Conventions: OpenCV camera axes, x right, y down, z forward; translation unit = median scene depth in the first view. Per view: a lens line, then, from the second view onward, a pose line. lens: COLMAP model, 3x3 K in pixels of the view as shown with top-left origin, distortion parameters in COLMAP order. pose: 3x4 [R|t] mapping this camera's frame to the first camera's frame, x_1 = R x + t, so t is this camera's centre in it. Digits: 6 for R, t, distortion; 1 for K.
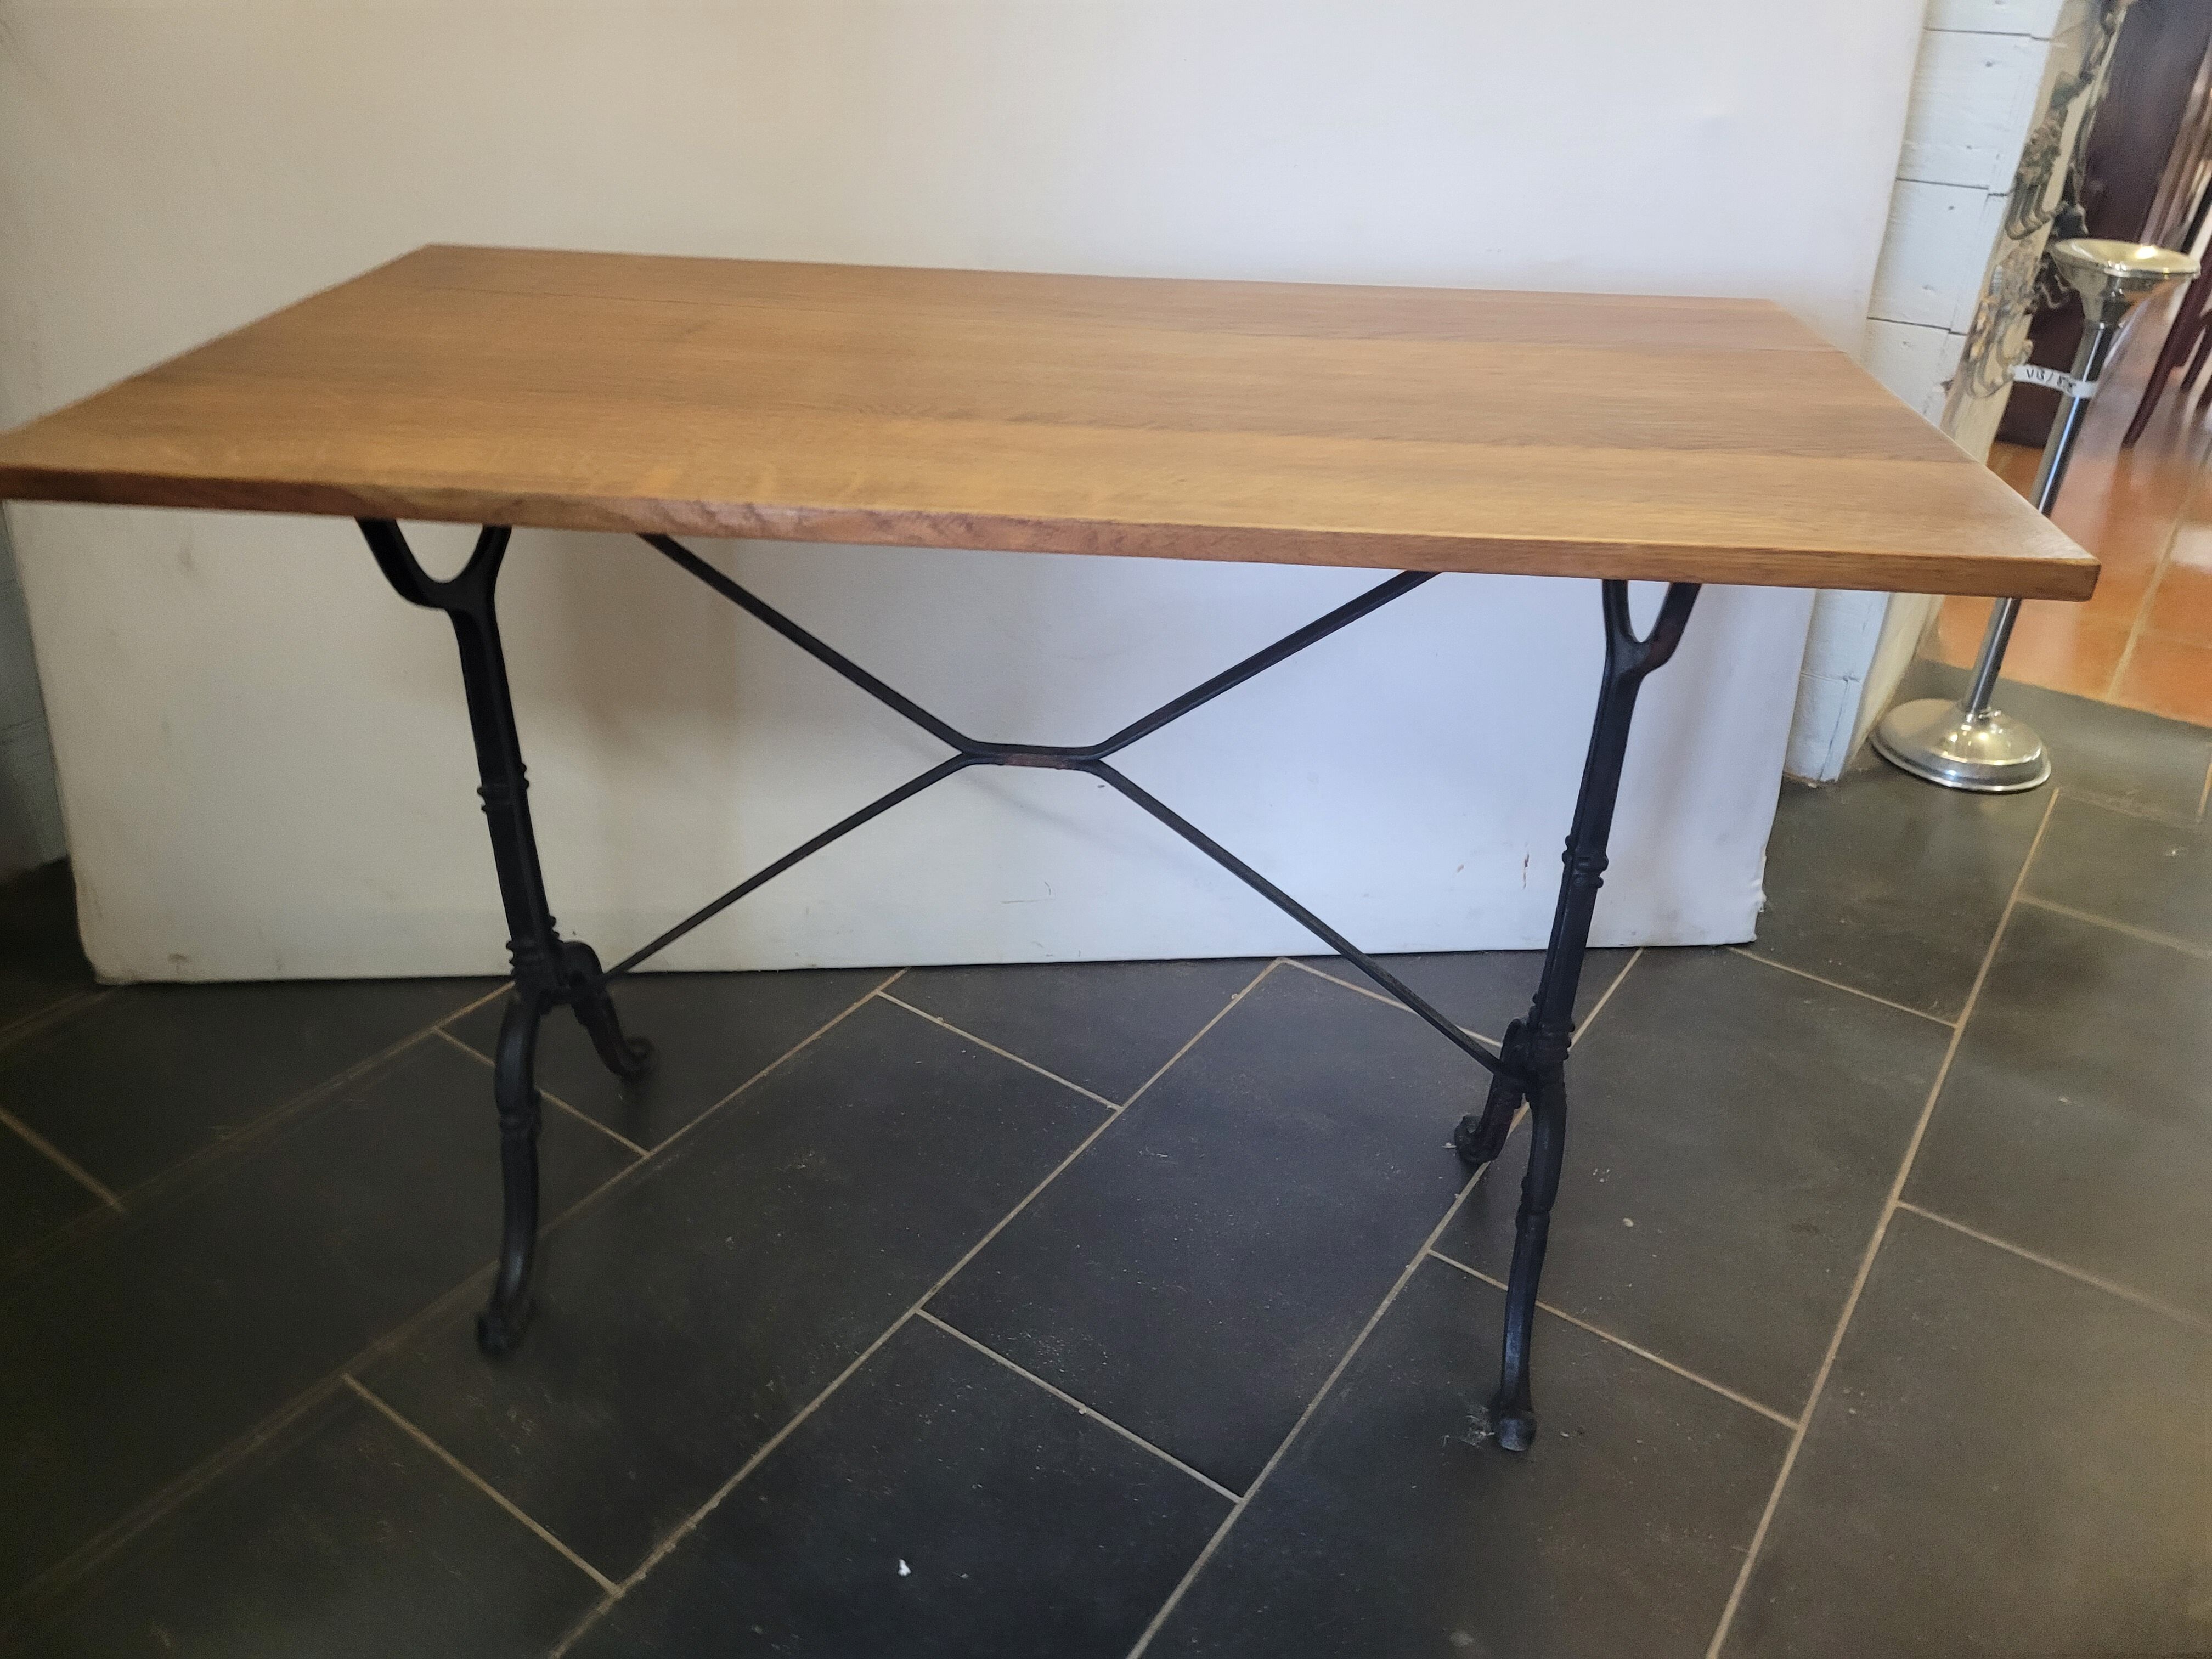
lens RADIAL K [[1655.6, 0, 1065.8], [0, 1655.6, 804.9], [0, 0, 1]] dist [0.061855, -0.054224]
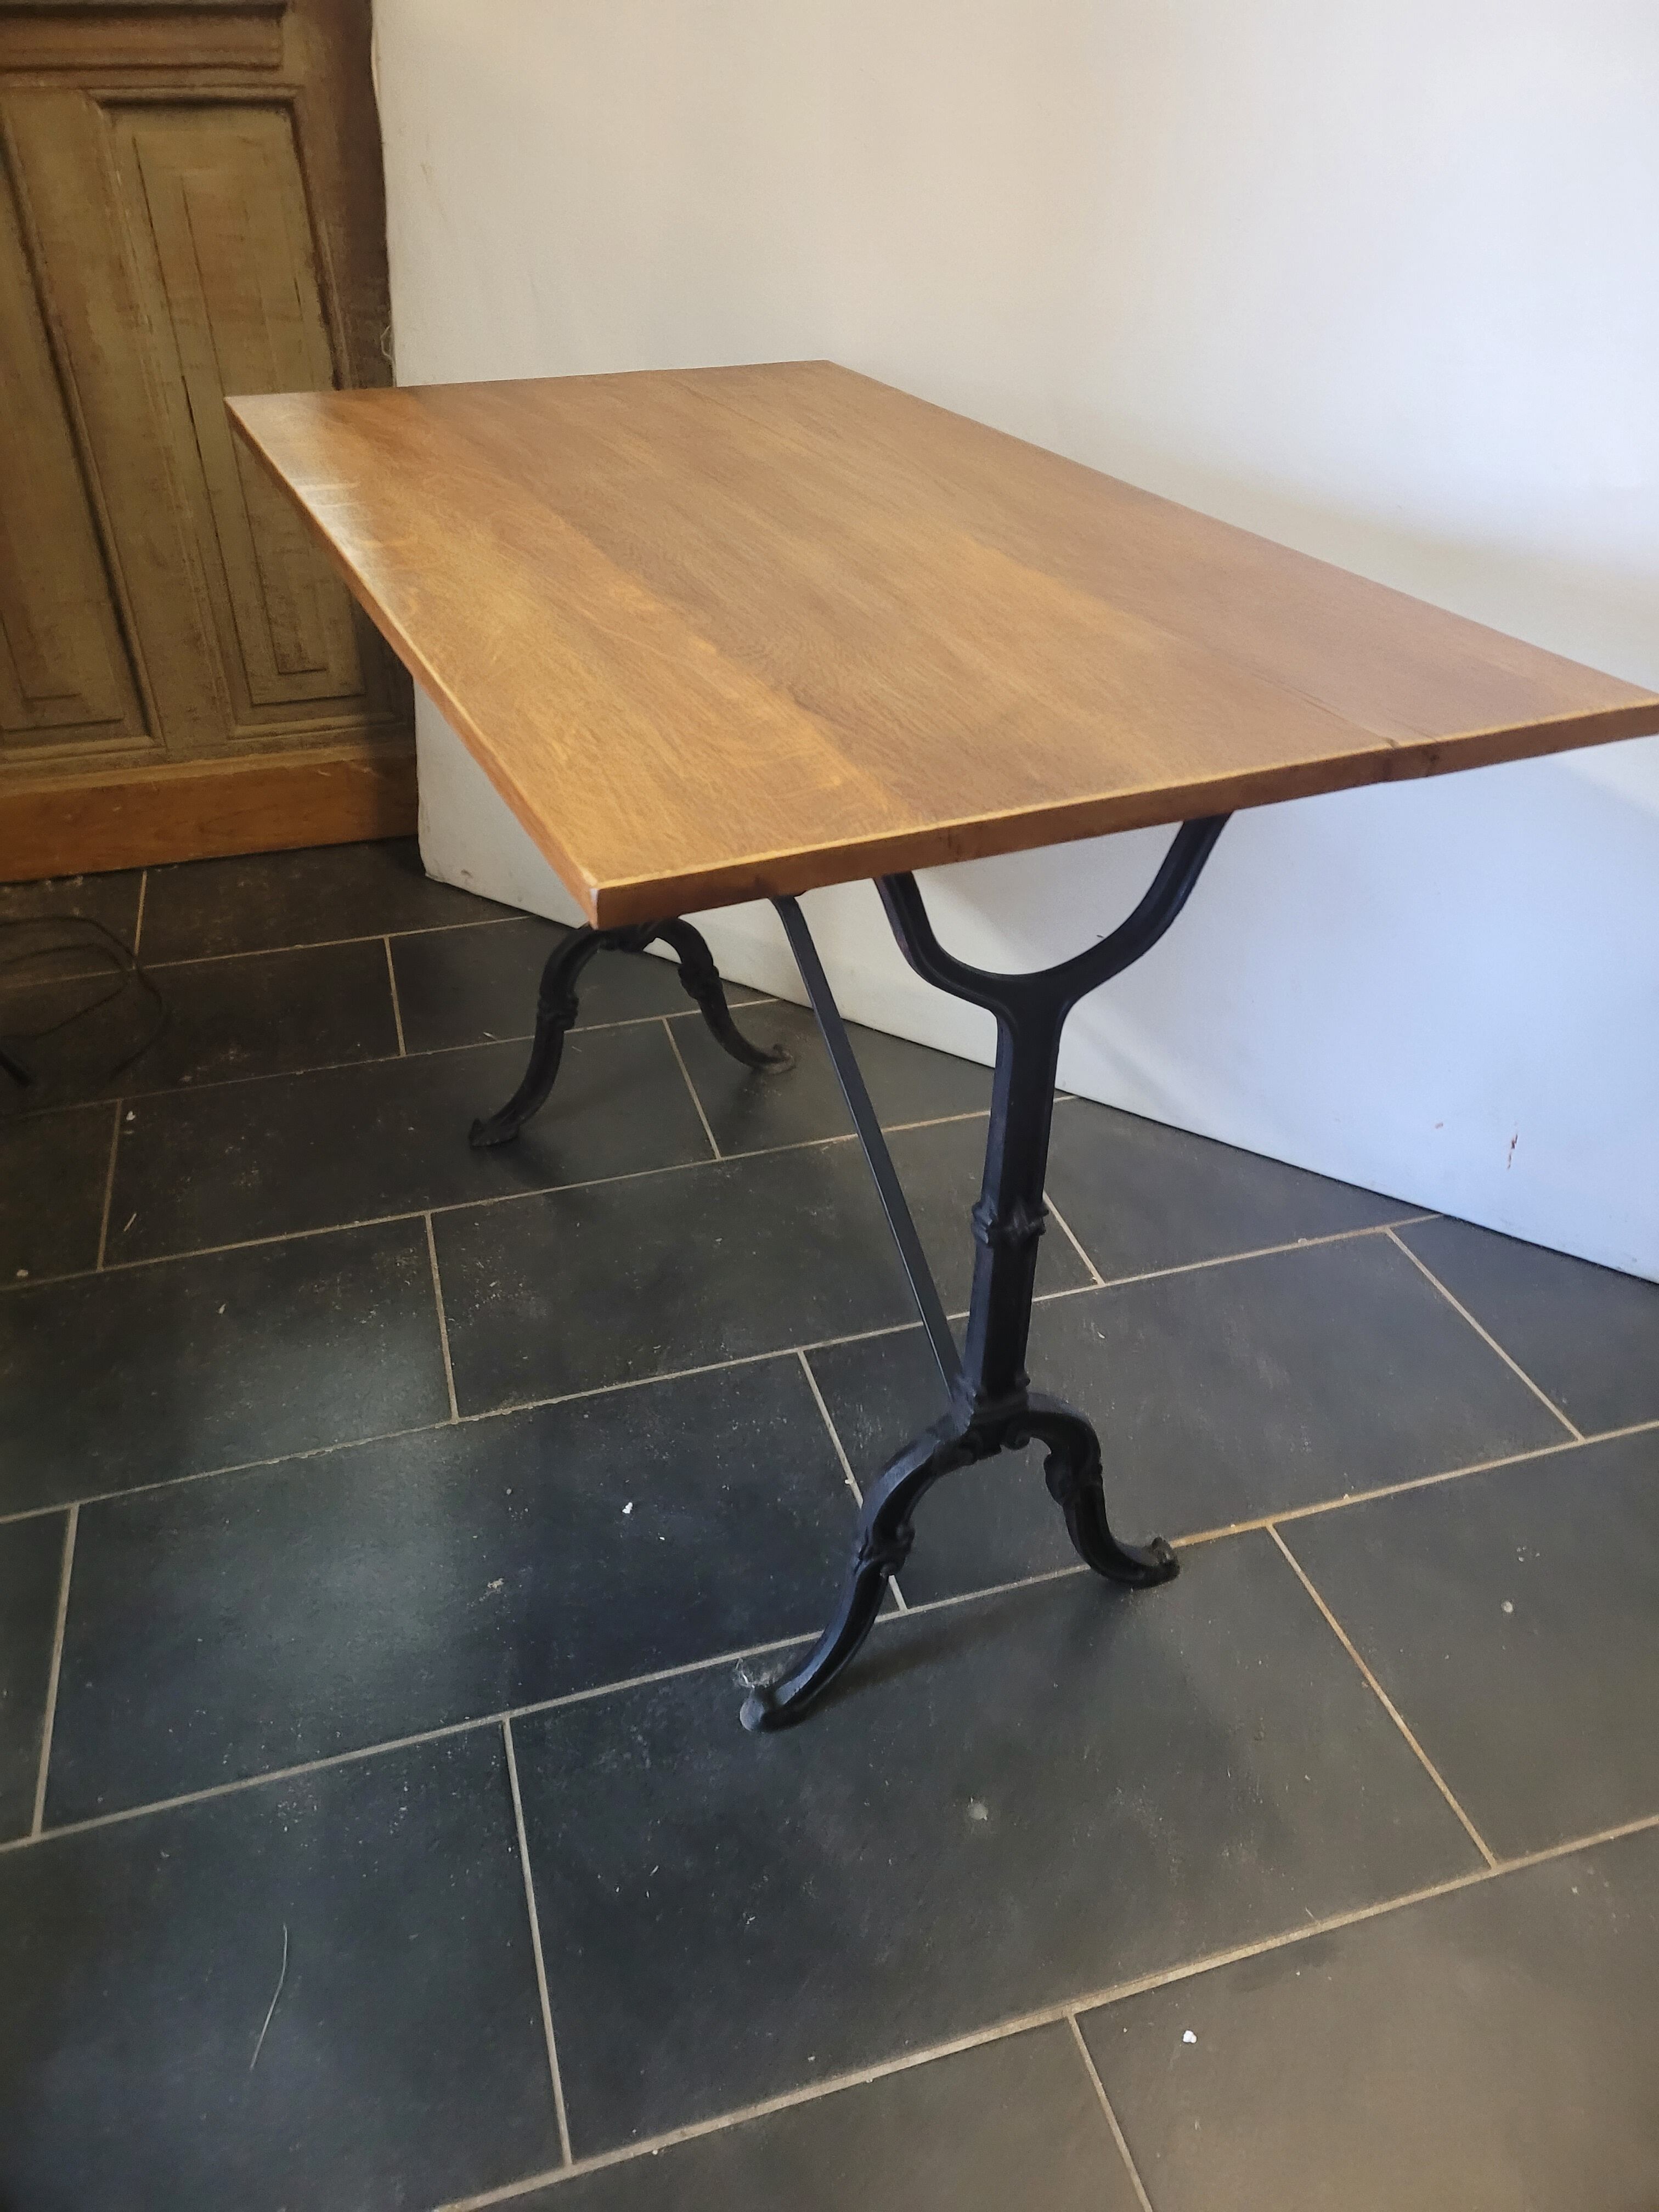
lens RADIAL K [[1655.6, 0, 860.3], [0, 1655.6, 1045.7], [0, 0, 1]] dist [0.061855, -0.054224]
pose [[0.793898, 0.308712, -0.523854, 0.438492], [-0.293520, 0.949075, 0.114469, -0.031689], [0.532514, 0.062885, 0.844082, 0.054907]]
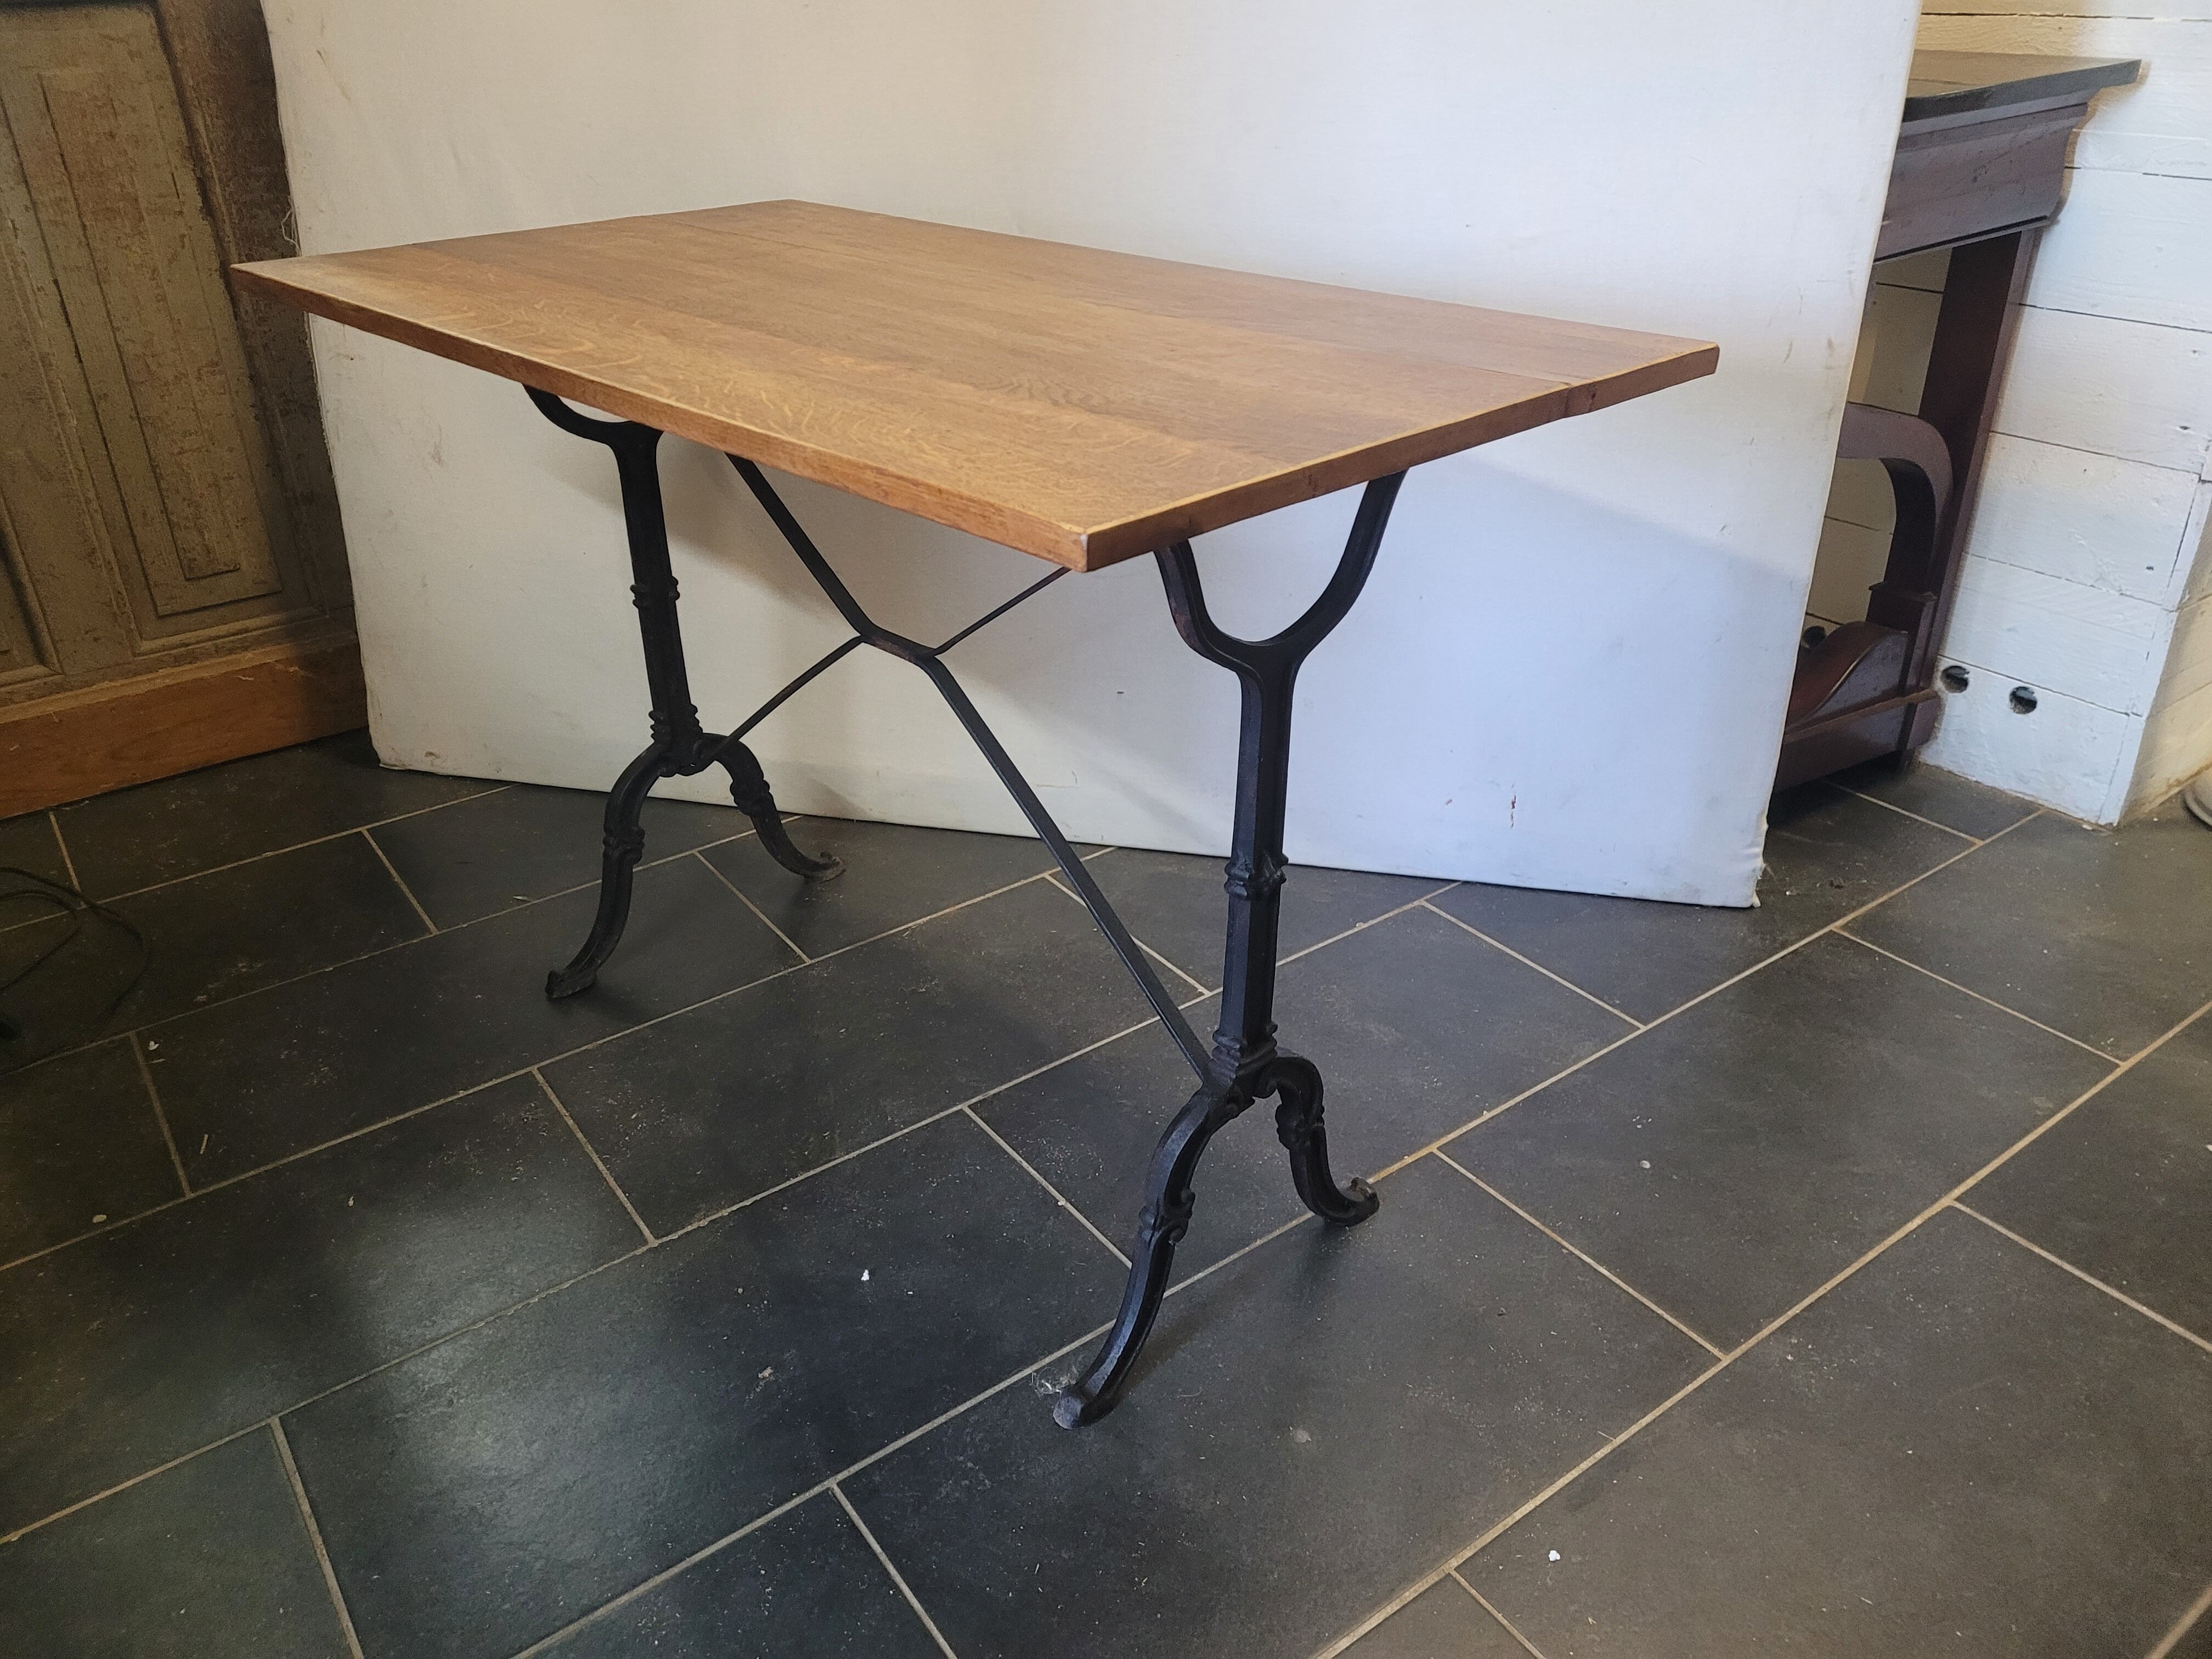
lens RADIAL K [[1655.6, 0, 1068.1], [0, 1655.6, 778.3], [0, 0, 1]] dist [0.061855, -0.054224]
pose [[0.942267, 0.115878, -0.314175, 0.298474], [-0.131191, 0.990963, -0.027966, 0.091233], [0.308095, 0.067569, 0.948953, -0.093596]]
